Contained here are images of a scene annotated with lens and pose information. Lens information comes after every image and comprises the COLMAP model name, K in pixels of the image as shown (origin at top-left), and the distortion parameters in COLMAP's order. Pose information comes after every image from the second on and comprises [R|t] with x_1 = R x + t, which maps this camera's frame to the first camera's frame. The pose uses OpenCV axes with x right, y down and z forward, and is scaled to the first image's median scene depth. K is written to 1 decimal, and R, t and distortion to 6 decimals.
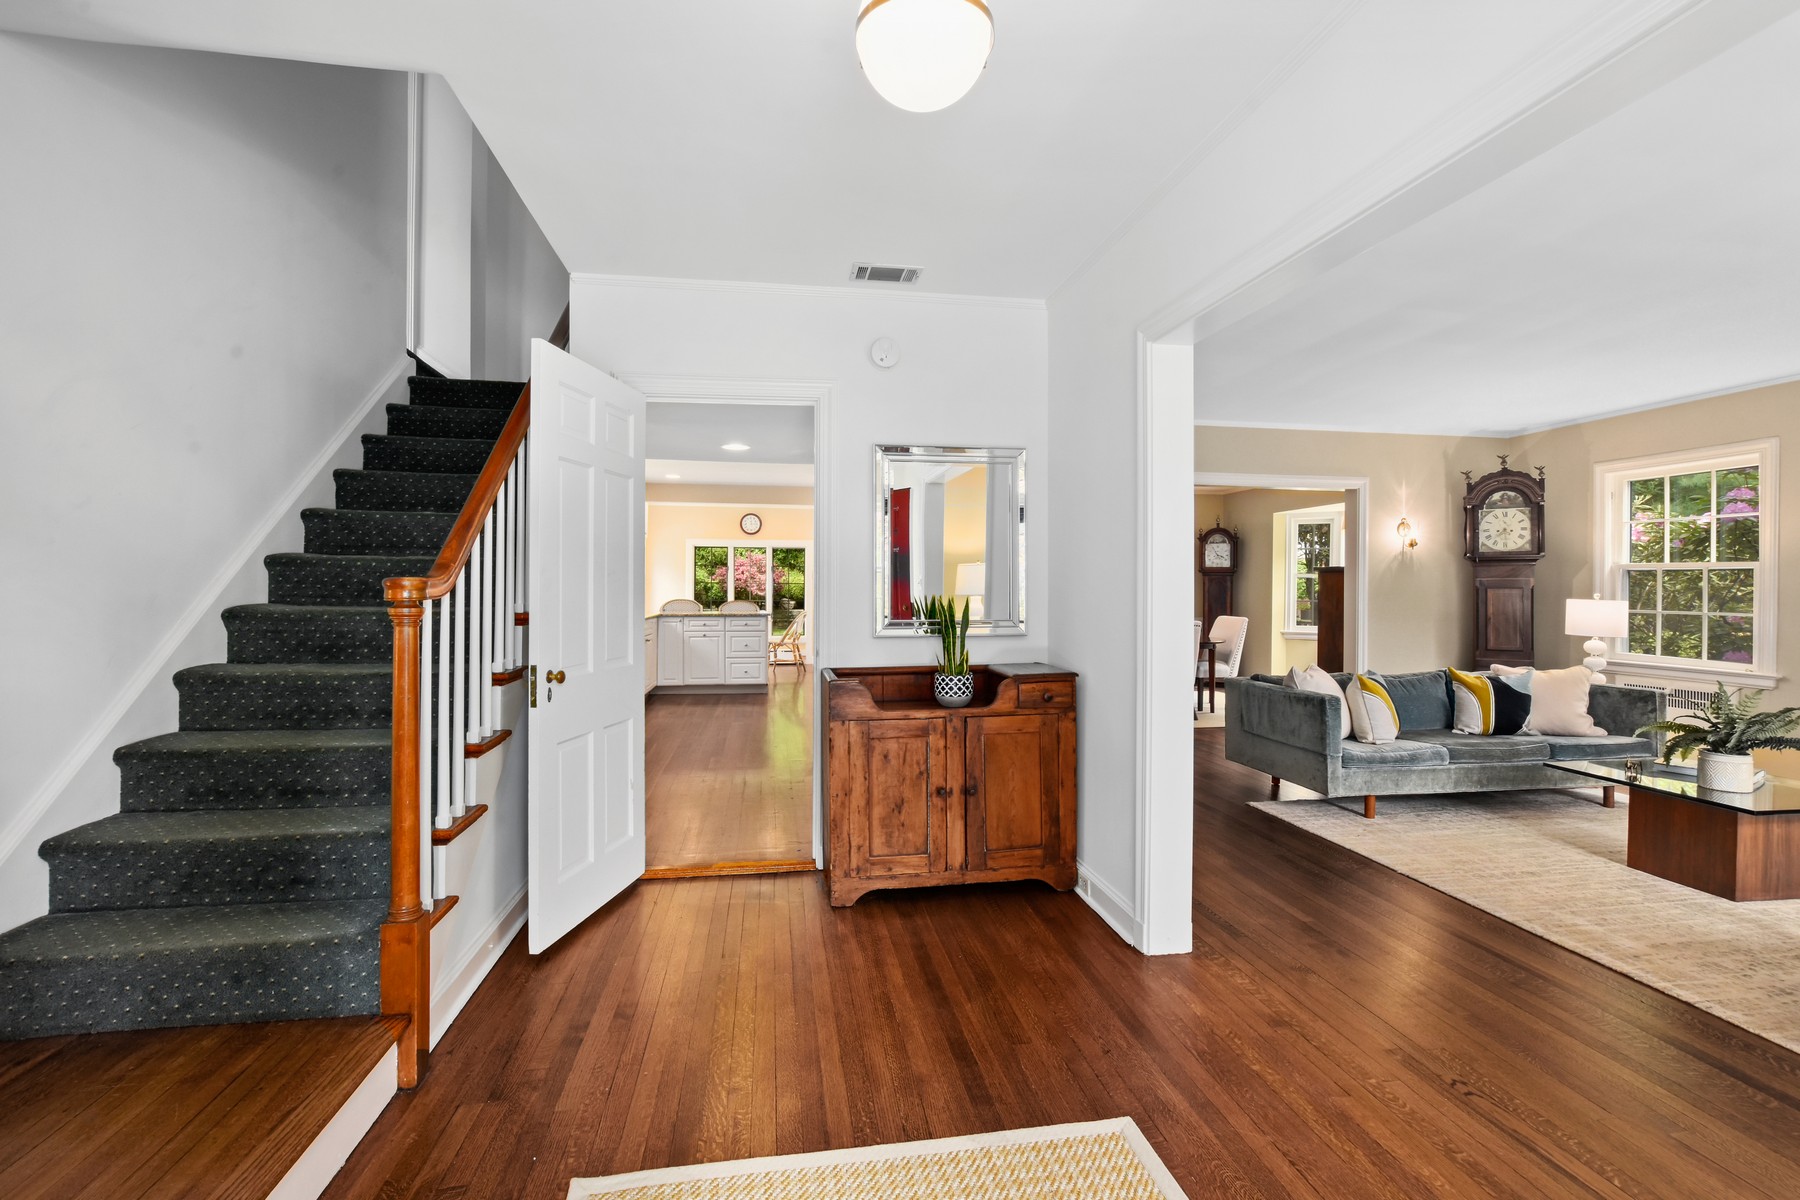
lens RADIAL K [[805.1, 0, 887.2], [0, 805.1, 587.2], [0, 0, 1]] dist [-0.012400, 0.003413]
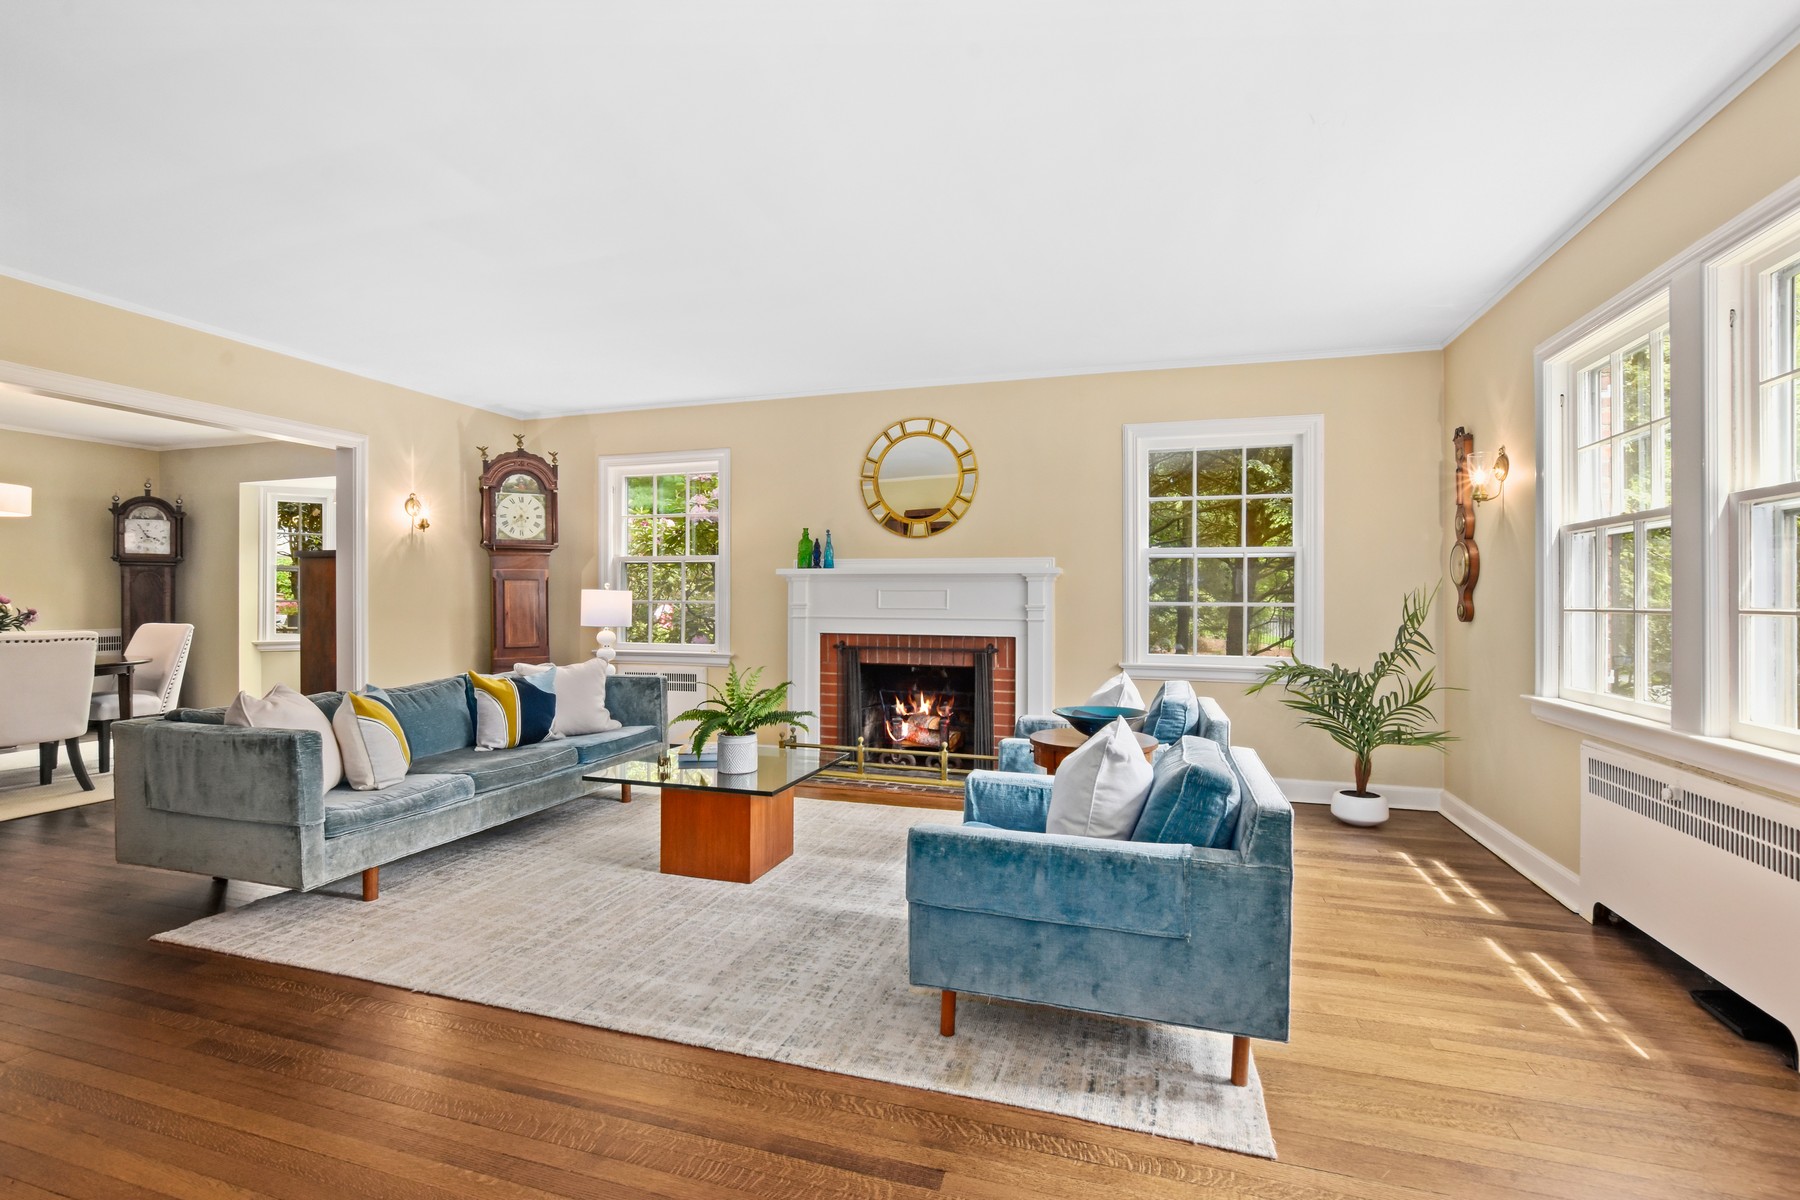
lens RADIAL K [[805.1, 0, 901.5], [0, 805.1, 606.2], [0, 0, 1]] dist [-0.012400, 0.003413]
pose [[0.435513, -0.015259, 0.900053, 0.167068], [0.002189, 0.999871, 0.015892, 0.022928], [-0.900180, -0.004951, 0.435491, 0.262098]]
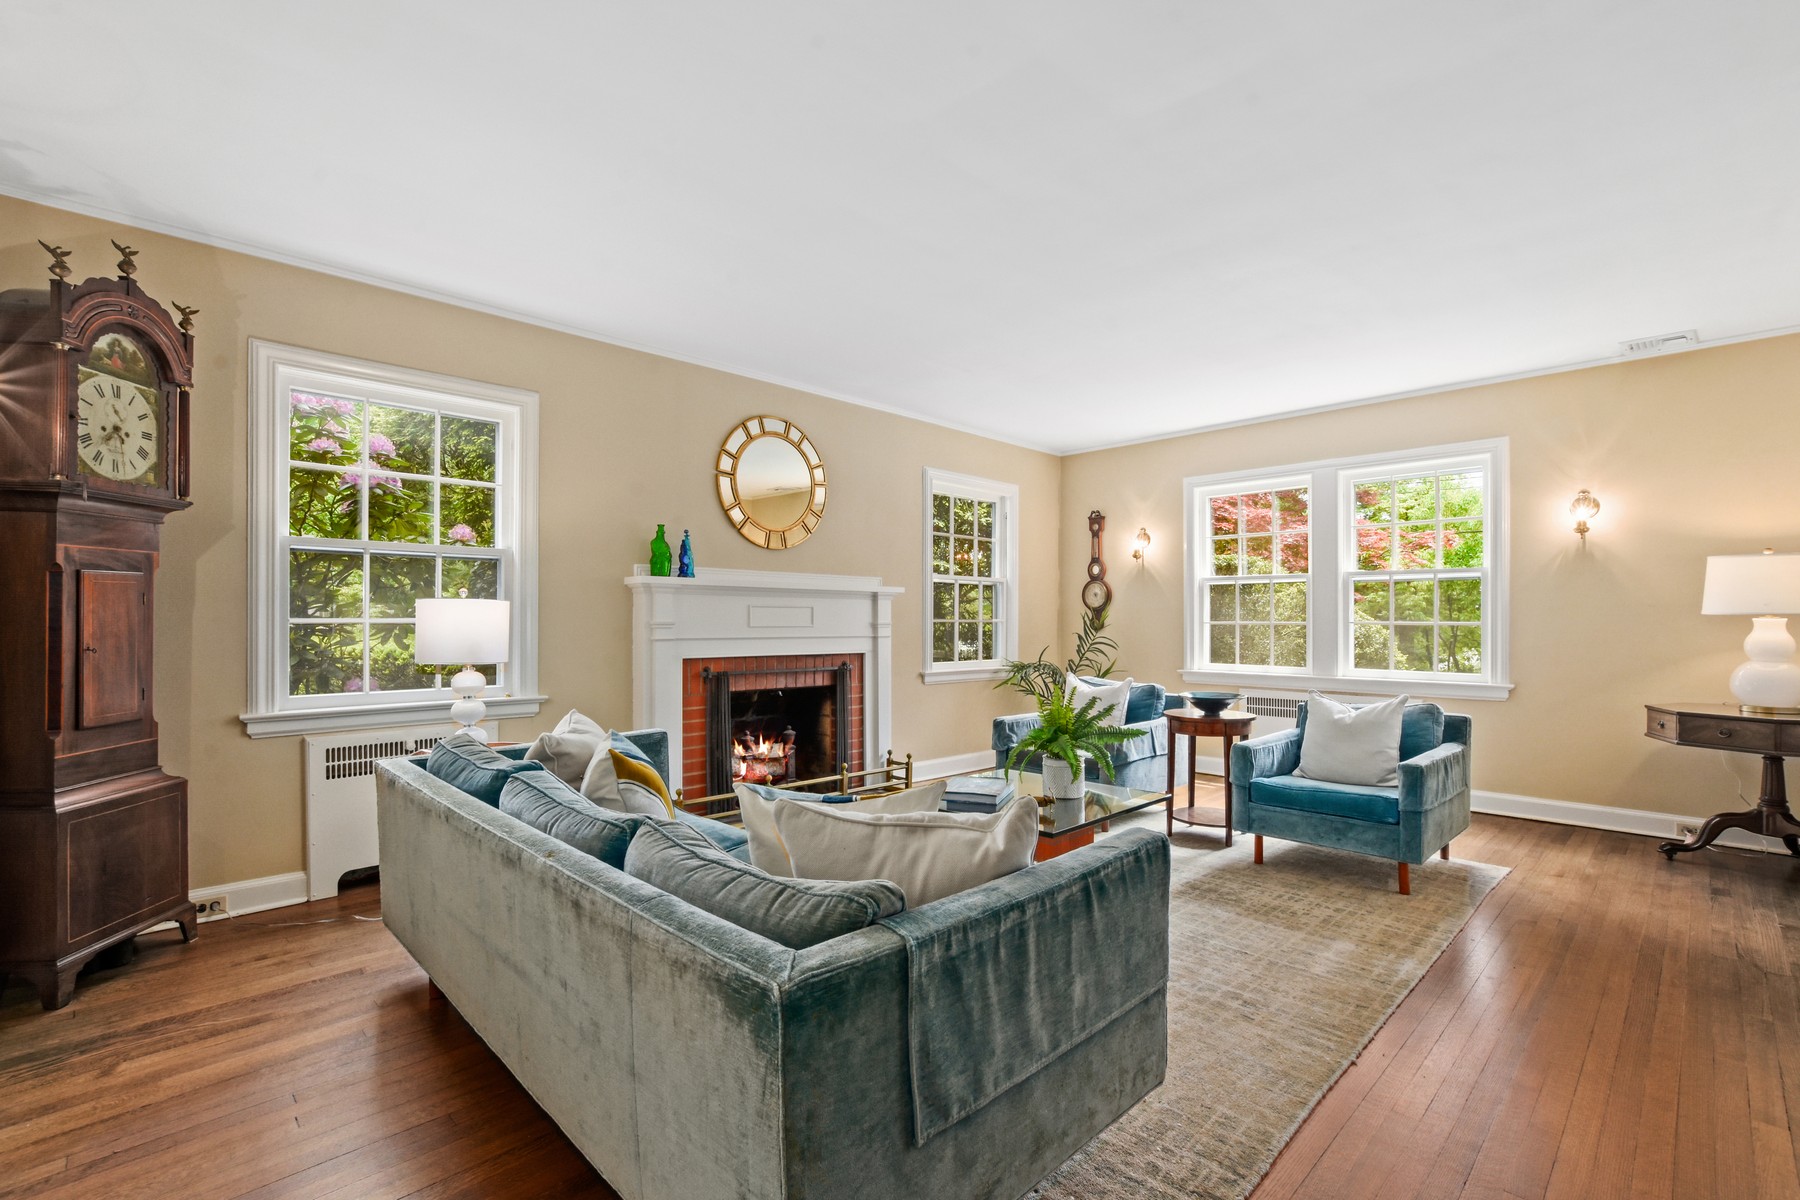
lens RADIAL K [[805.1, 0, 897.7], [0, 805.1, 614.5], [0, 0, 1]] dist [-0.012400, 0.003413]
pose [[-0.594280, -0.011681, 0.804173, 0.270811], [-0.009792, 0.999925, 0.007289, 0.019826], [-0.804199, -0.003542, -0.594350, 1.186569]]
